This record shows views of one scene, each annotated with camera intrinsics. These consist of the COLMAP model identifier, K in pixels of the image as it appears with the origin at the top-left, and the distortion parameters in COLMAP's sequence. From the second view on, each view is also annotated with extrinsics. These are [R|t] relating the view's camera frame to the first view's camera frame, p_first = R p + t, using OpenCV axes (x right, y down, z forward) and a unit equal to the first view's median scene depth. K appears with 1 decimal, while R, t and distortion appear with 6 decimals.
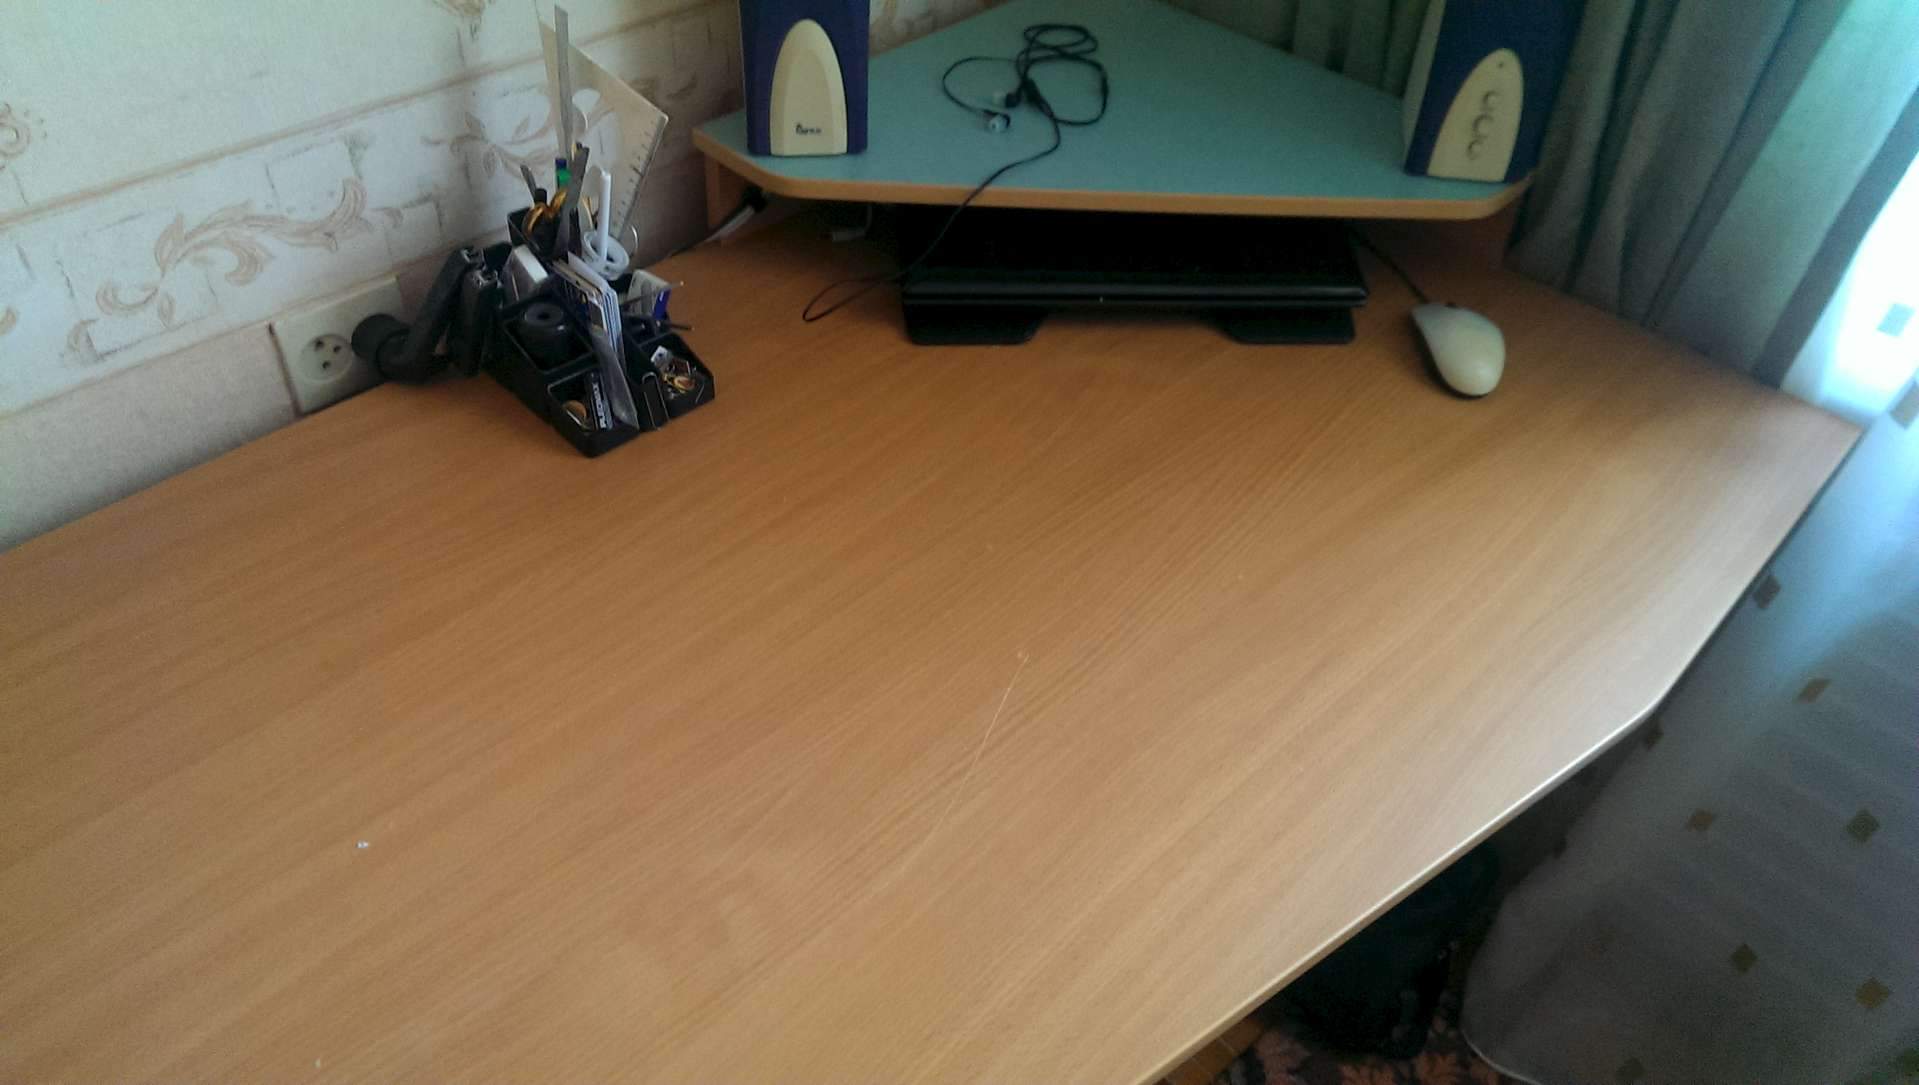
lens RADIAL K [[1398.3, 0, 959.5], [0, 1398.3, 542.5], [0, 0, 1]] dist [0.069274, -0.095394]
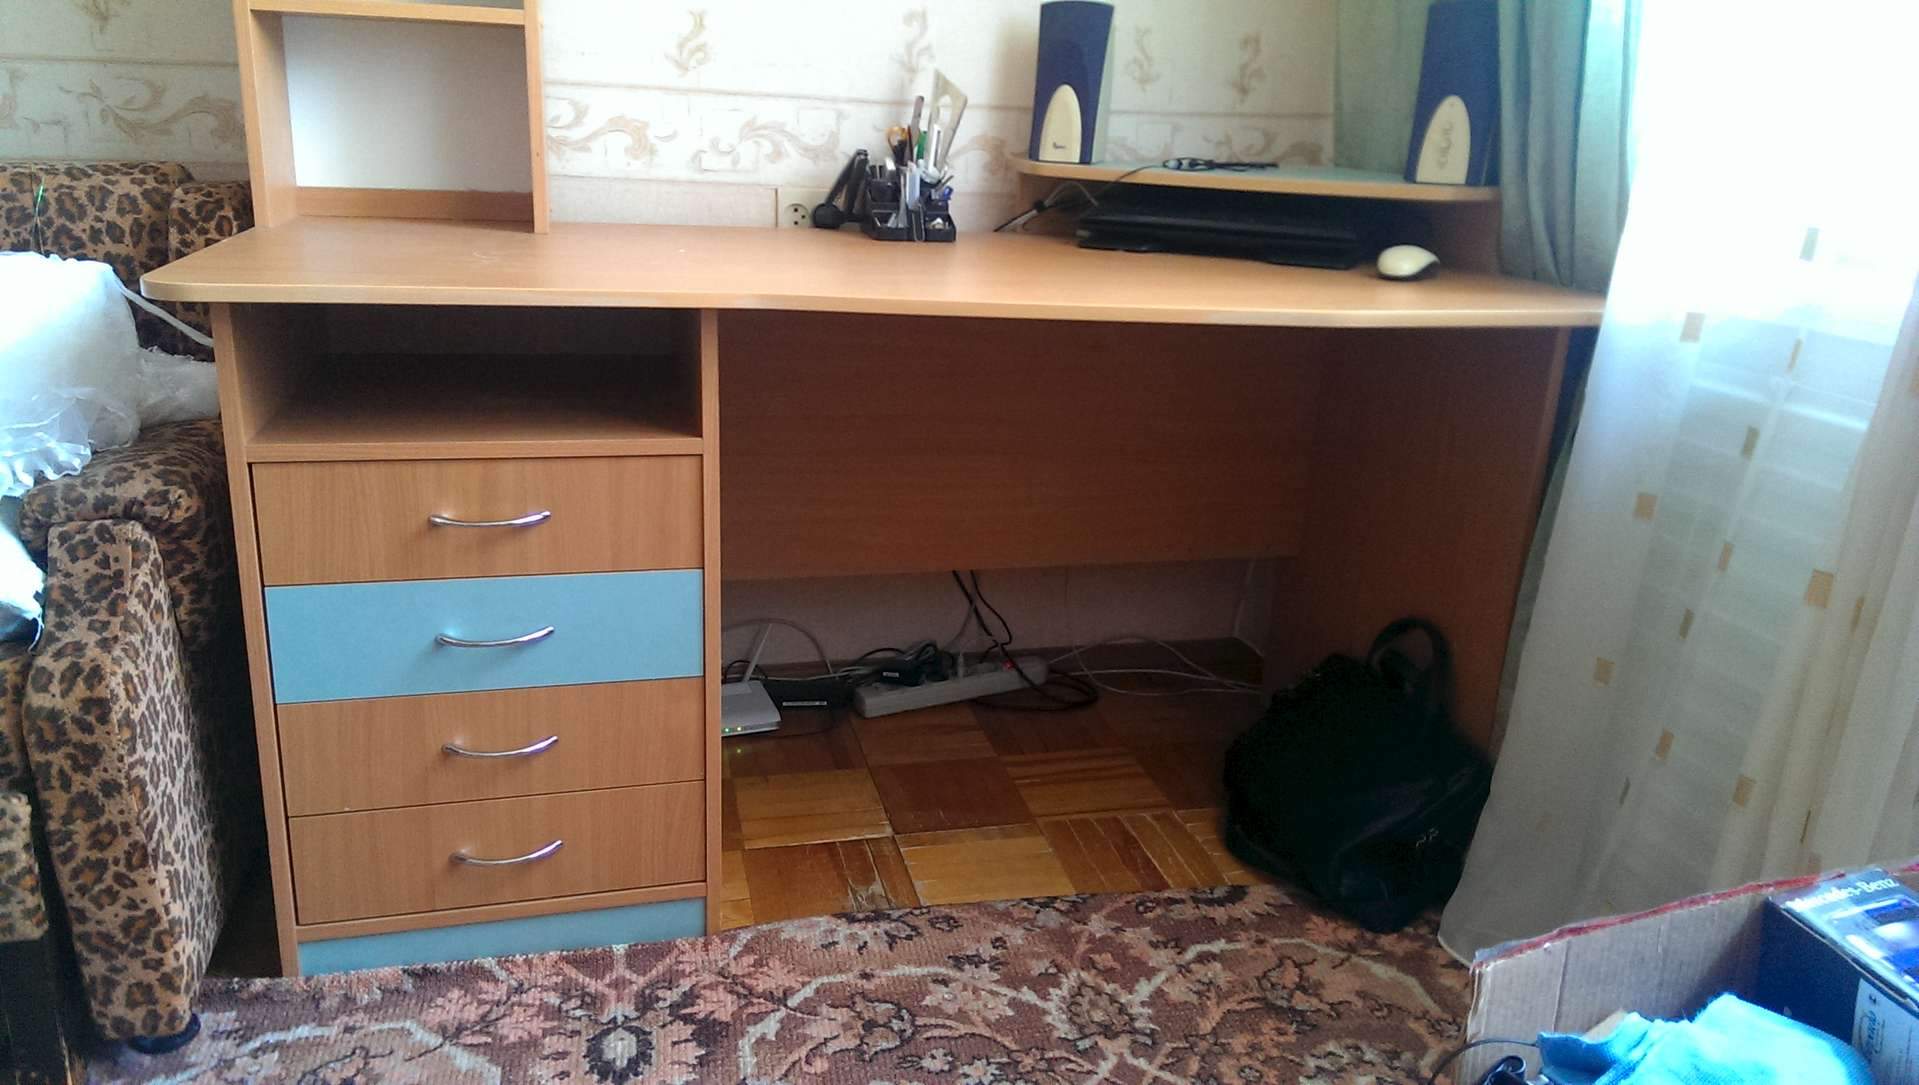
lens RADIAL K [[1398.3, 0, 959.5], [0, 1398.3, 542.5], [0, 0, 1]] dist [0.069274, -0.095394]
pose [[0.849190, 0.132316, -0.511241, 0.837516], [-0.357720, 0.856290, -0.372565, 0.934929], [0.388474, 0.499260, 0.774485, -0.225191]]
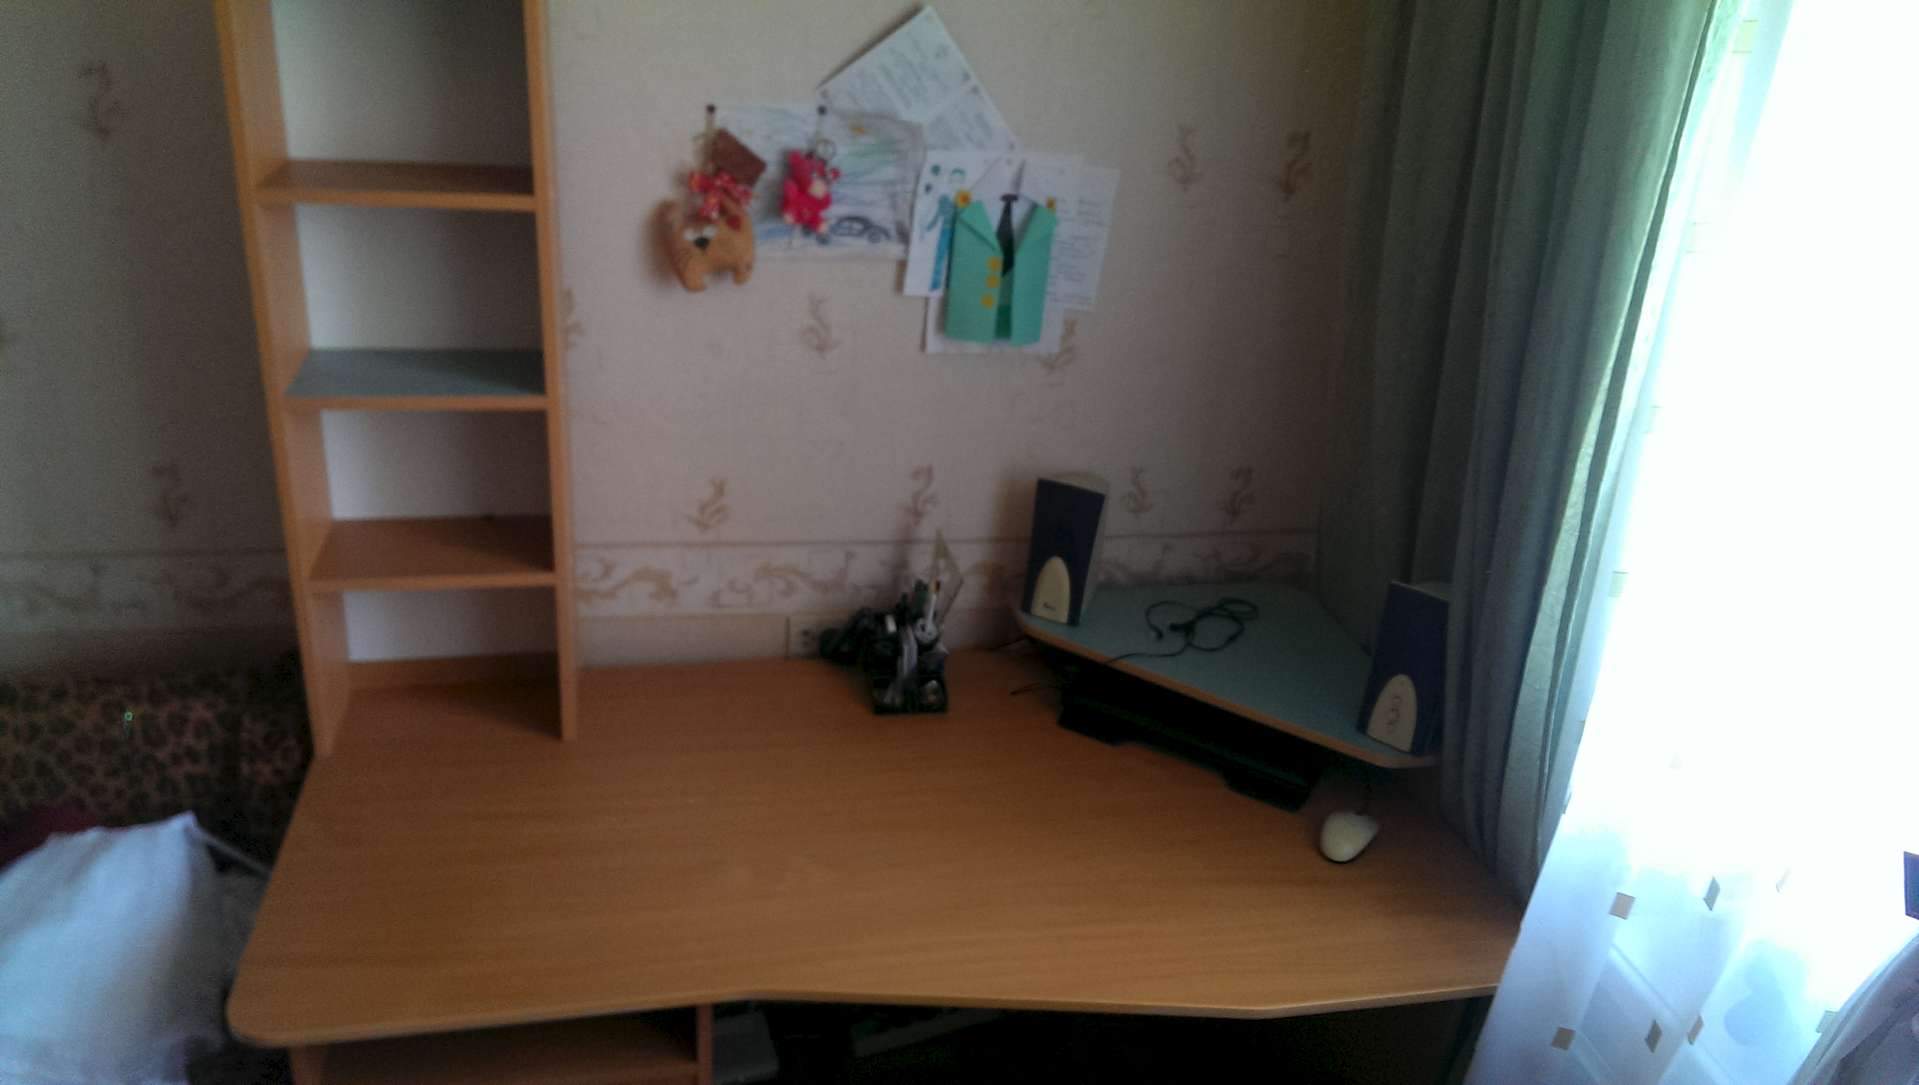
lens RADIAL K [[1415.9, 0, 959.4], [0, 1415.9, 522.8], [0, 0, 1]] dist [0.086123, -0.146141]
pose [[0.821367, 0.239217, -0.517814, 0.839625], [-0.407796, 0.881007, -0.239852, 0.138746], [0.398821, 0.408170, 0.821182, -0.777264]]
